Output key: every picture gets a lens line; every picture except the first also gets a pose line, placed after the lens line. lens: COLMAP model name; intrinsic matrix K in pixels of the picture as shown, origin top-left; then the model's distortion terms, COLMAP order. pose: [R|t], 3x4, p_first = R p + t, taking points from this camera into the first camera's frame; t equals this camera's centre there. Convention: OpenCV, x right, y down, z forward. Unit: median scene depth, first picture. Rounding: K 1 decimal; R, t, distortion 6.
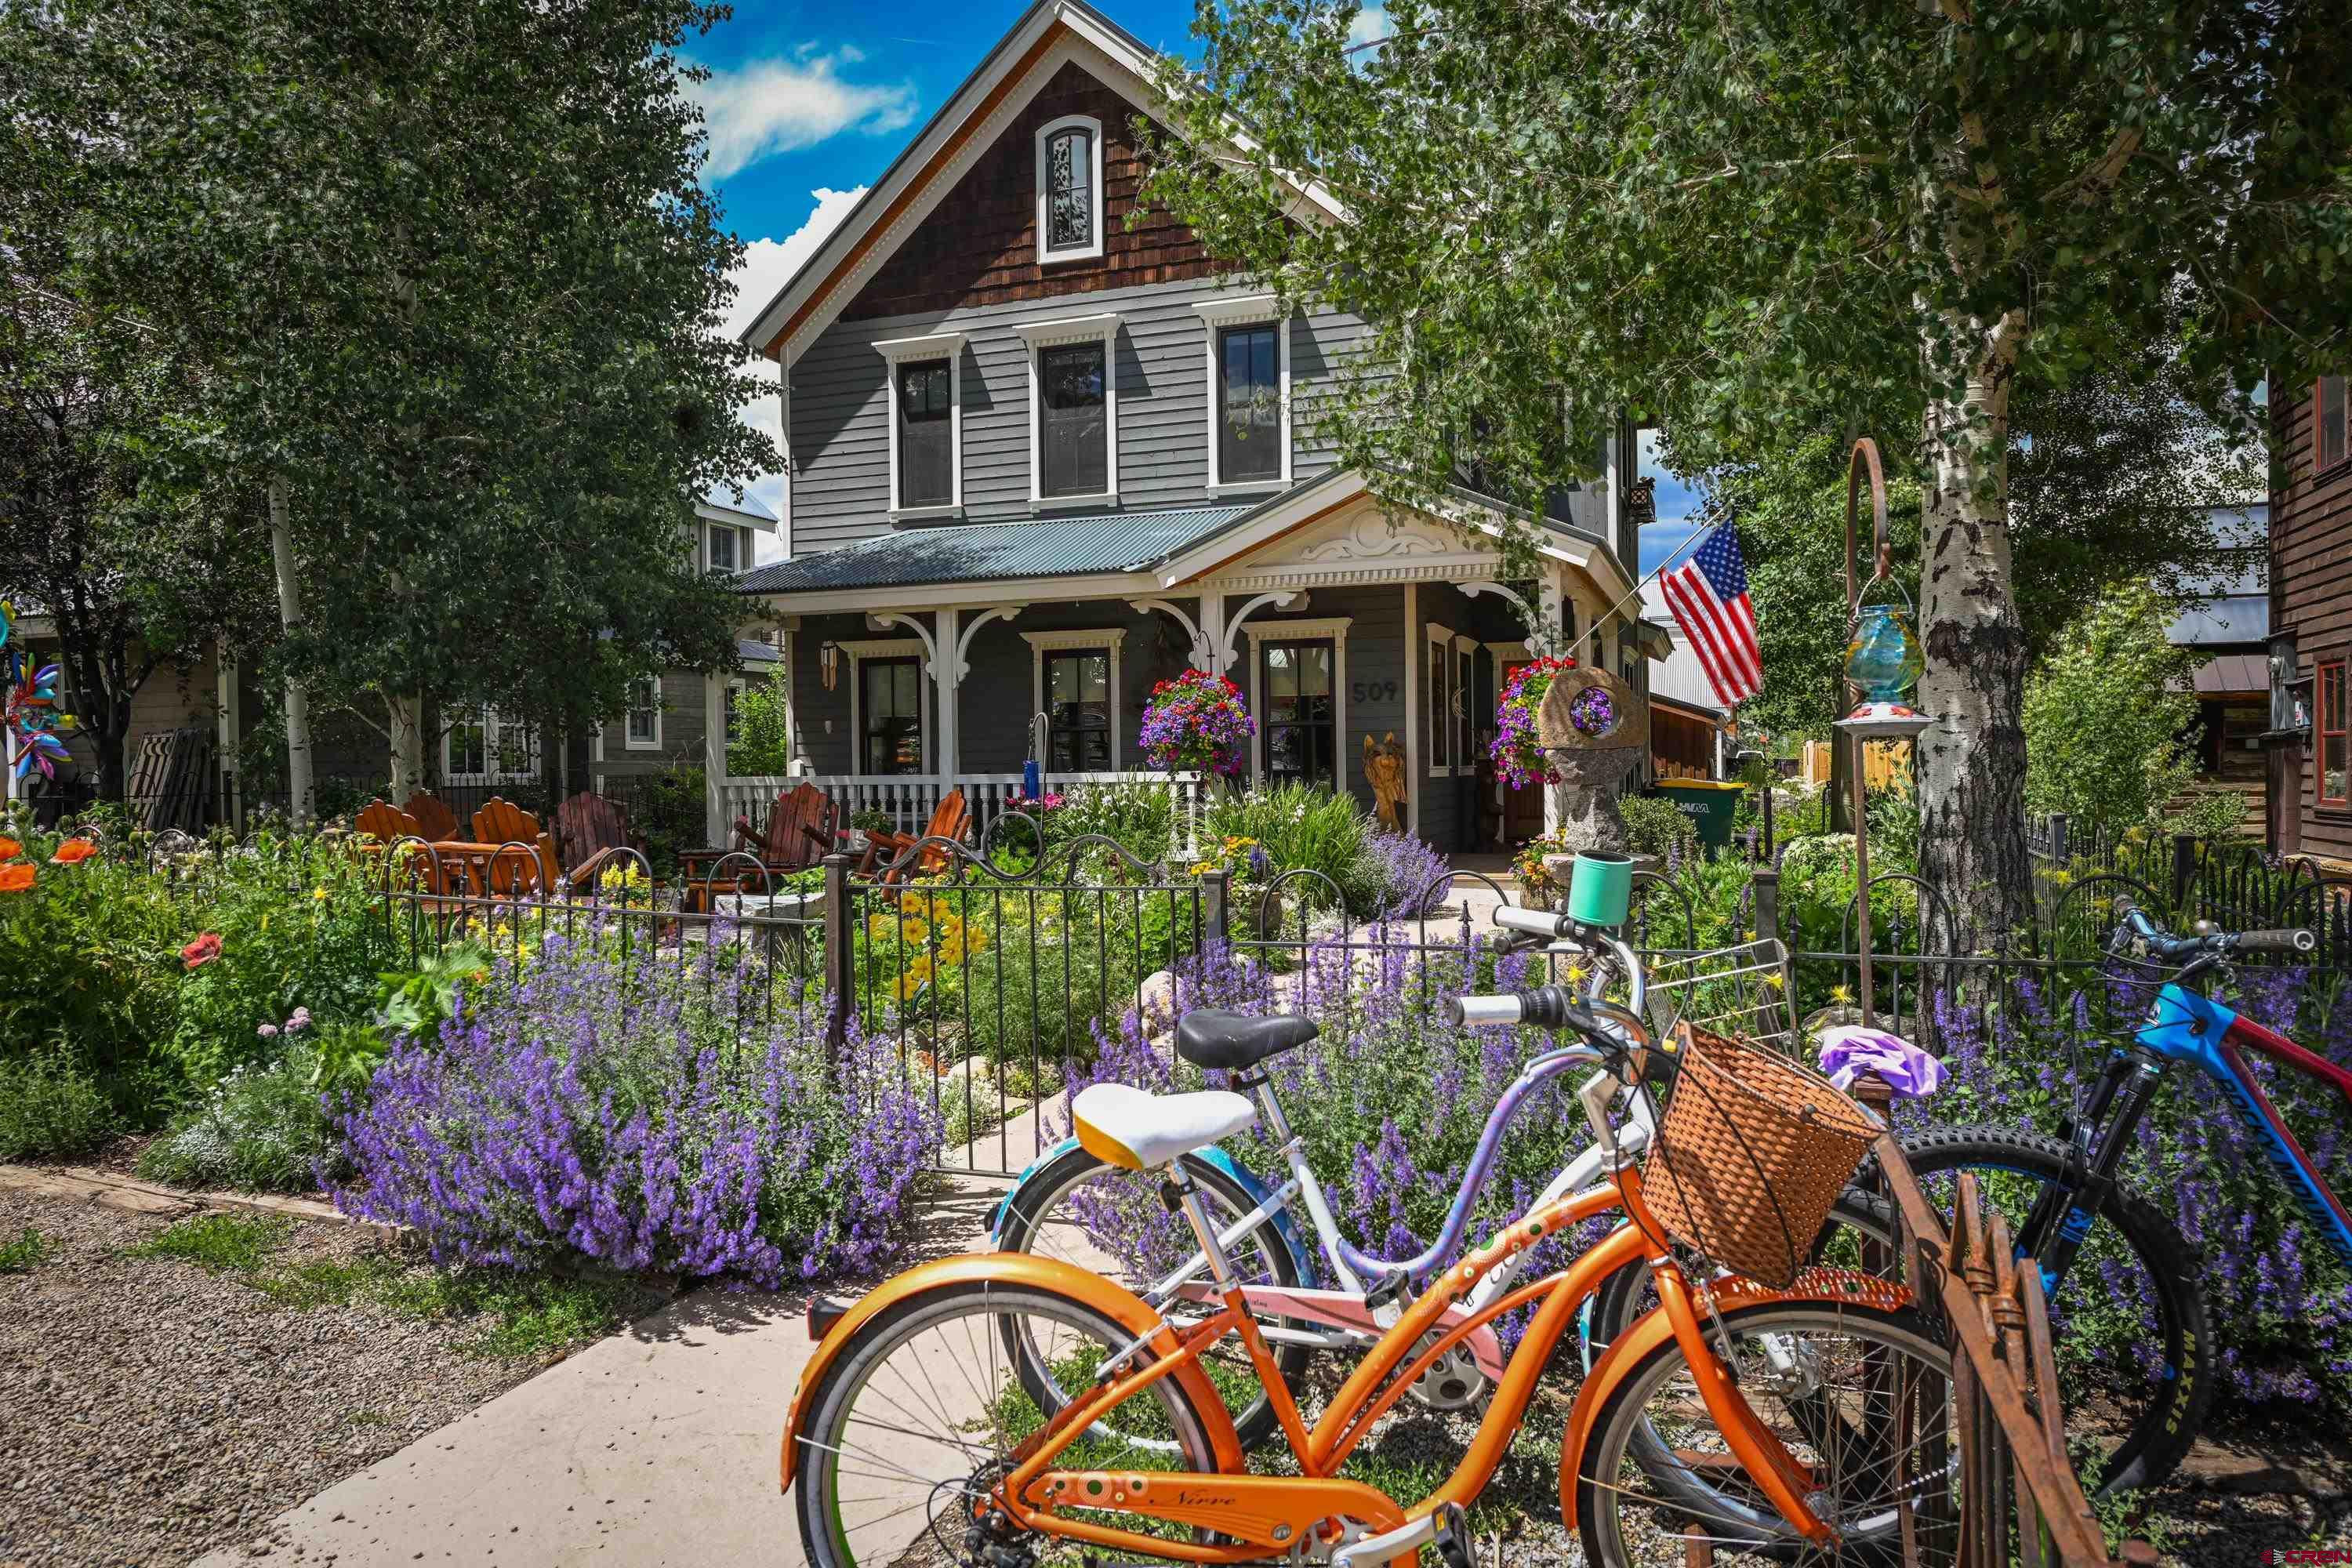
lens RADIAL K [[1584.2, 0, 1169.4], [0, 1584.2, 775.7], [0, 0, 1]] dist [0.002780, 0.000550]
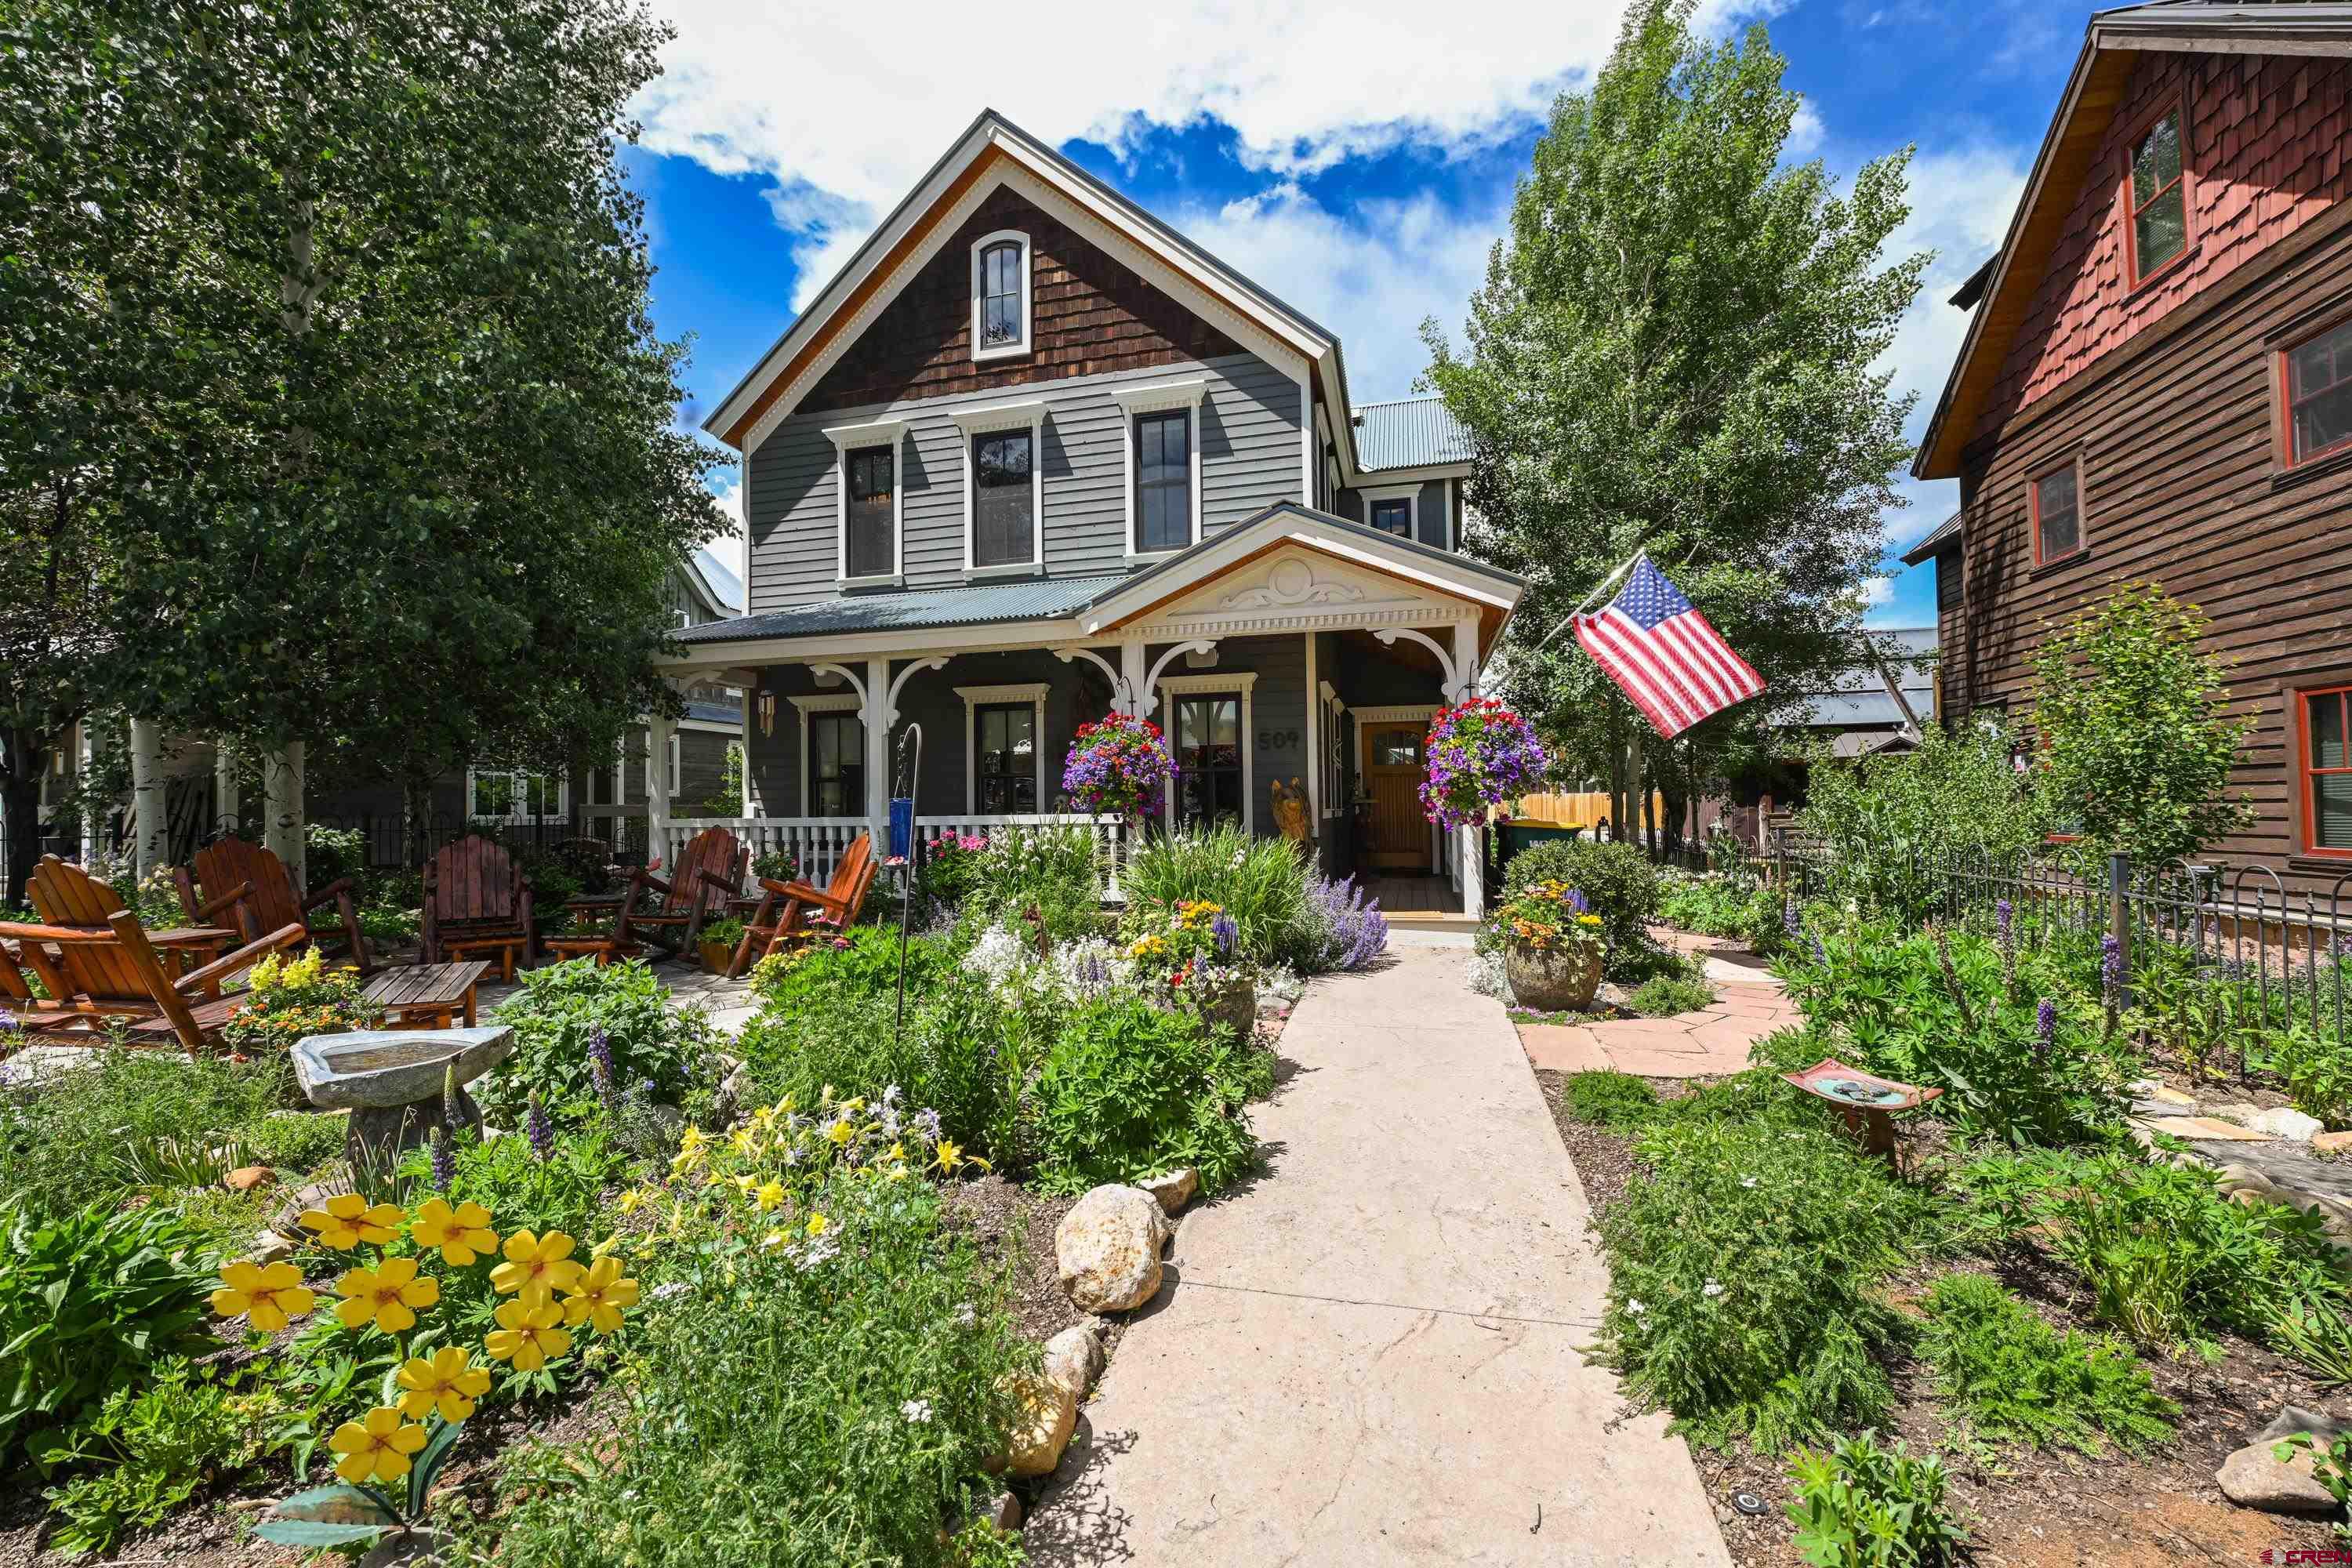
lens RADIAL K [[930.5, 0, 1173.4], [0, 930.5, 785.1], [0, 0, 1]] dist [-0.006319, -0.000735]
pose [[0.994779, 0.002820, 0.102013, -0.007839], [0.000507, 0.999469, -0.032574, -0.001371], [-0.102051, 0.032456, 0.994250, 0.347712]]
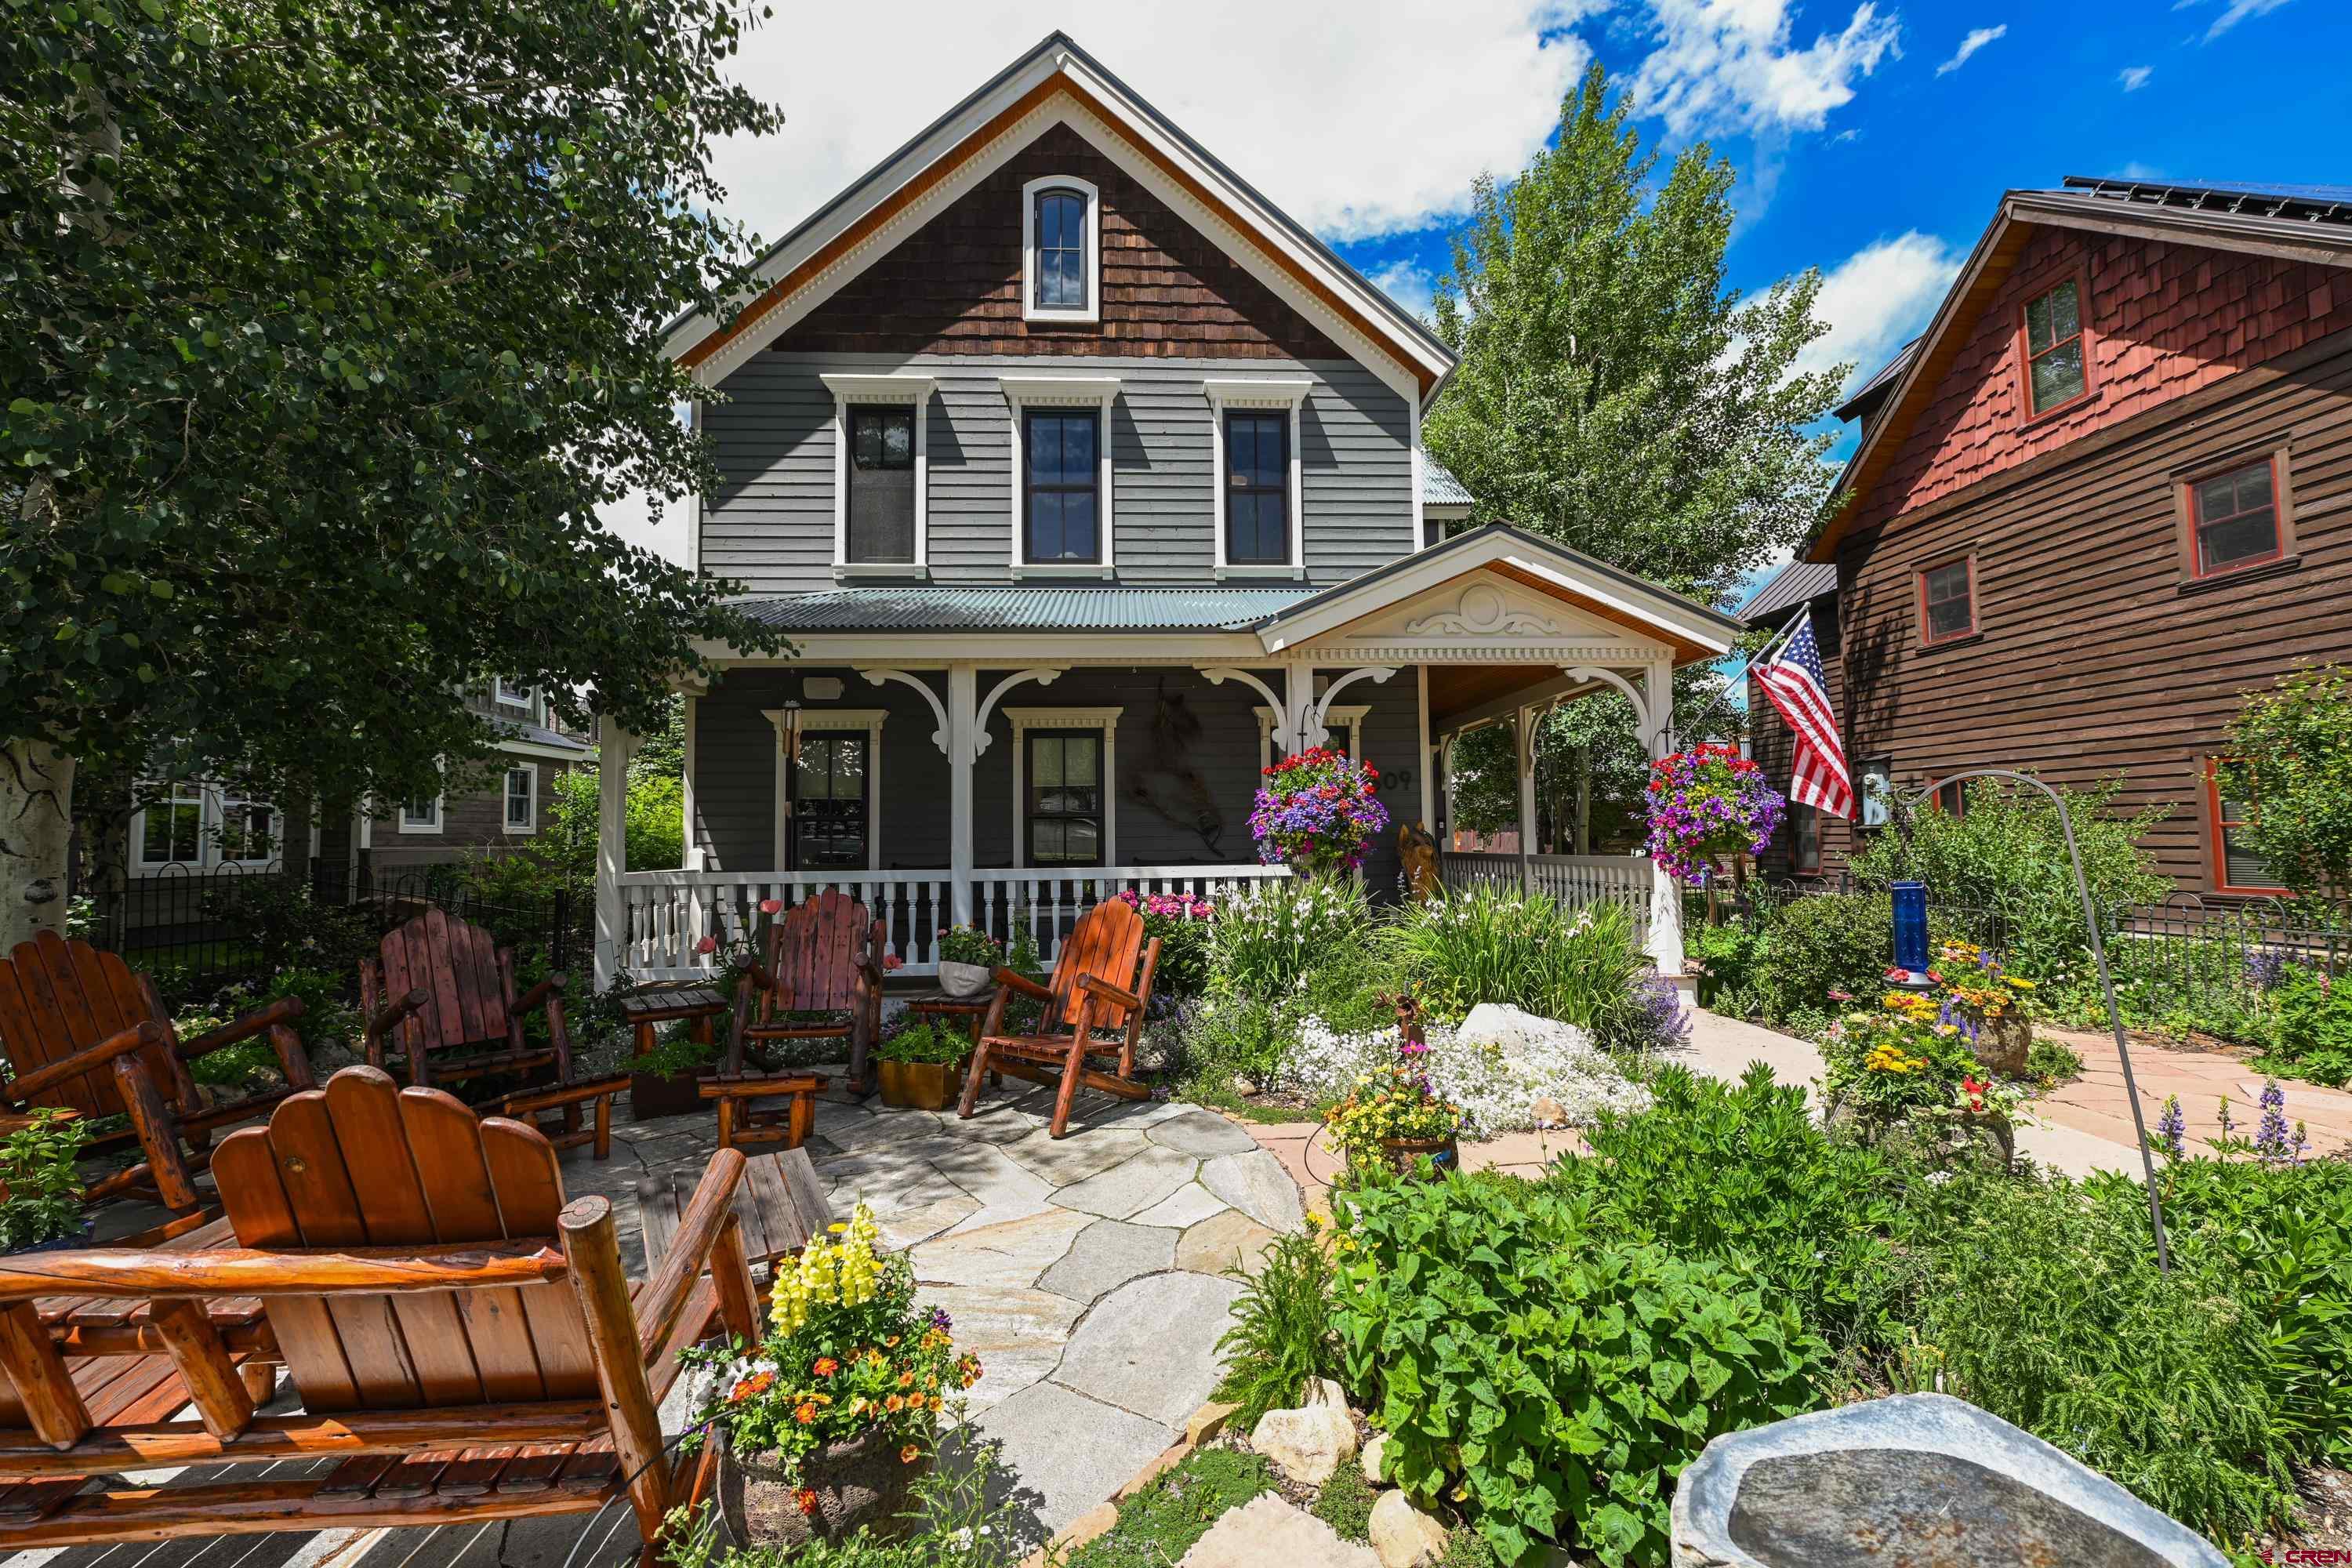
lens RADIAL K [[930.5, 0, 1165.5], [0, 930.5, 784.4], [0, 0, 1]] dist [-0.006319, -0.000735]
pose [[0.917854, 0.024377, 0.396169, -0.220423], [0.002344, 0.997762, -0.066825, -0.011440], [-0.396912, 0.062264, 0.915742, 0.487915]]
